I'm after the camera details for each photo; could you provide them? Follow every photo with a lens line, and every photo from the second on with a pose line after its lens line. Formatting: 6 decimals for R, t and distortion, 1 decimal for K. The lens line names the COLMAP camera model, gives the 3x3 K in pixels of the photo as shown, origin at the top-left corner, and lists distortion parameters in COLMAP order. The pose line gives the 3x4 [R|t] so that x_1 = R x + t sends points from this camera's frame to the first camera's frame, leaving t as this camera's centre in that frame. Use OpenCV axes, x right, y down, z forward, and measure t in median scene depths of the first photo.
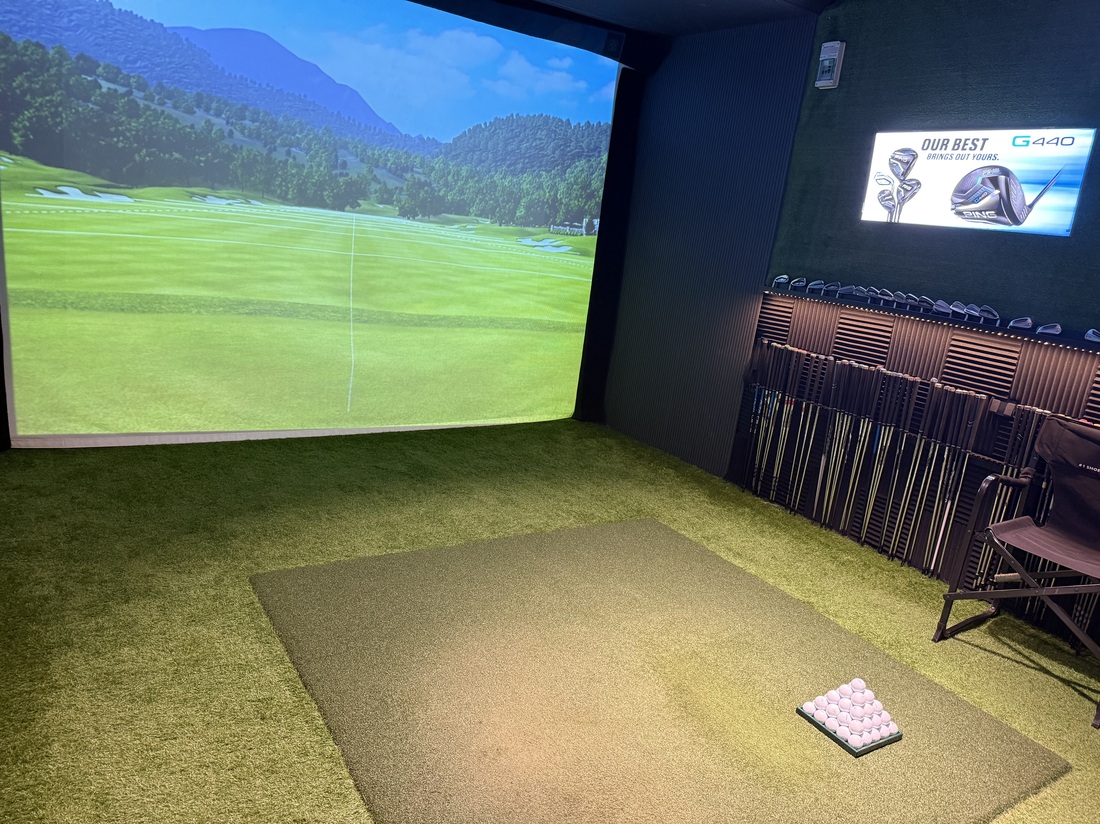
lens RADIAL K [[766.6, 0, 532.6], [0, 766.6, 420.6], [0, 0, 1]] dist [-0.003775, -0.018232]
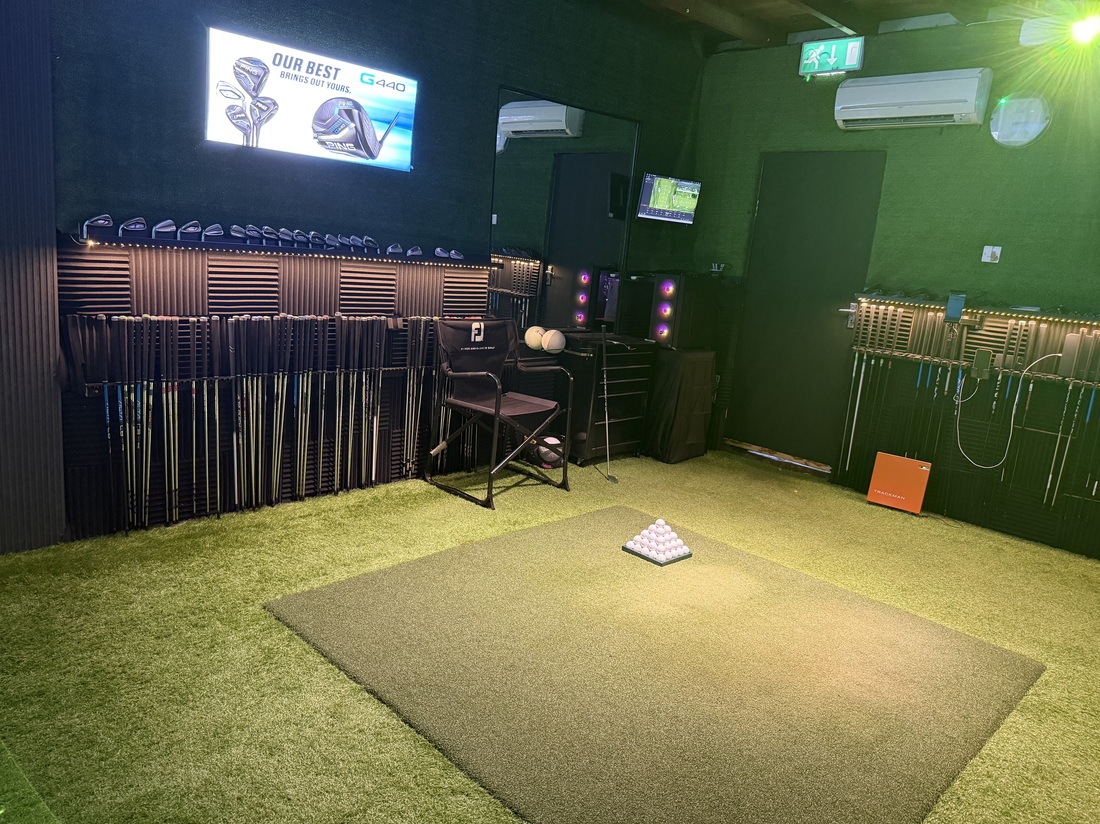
lens RADIAL K [[777.7, 0, 550.0], [0, 777.7, 412.0], [0, 0, 1]] dist [-0.001548, -0.047314]
pose [[-0.208026, -0.354712, 0.911540, -0.524343], [0.116038, 0.916396, 0.383083, -0.301331], [-0.971216, 0.185465, -0.149474, 0.925473]]
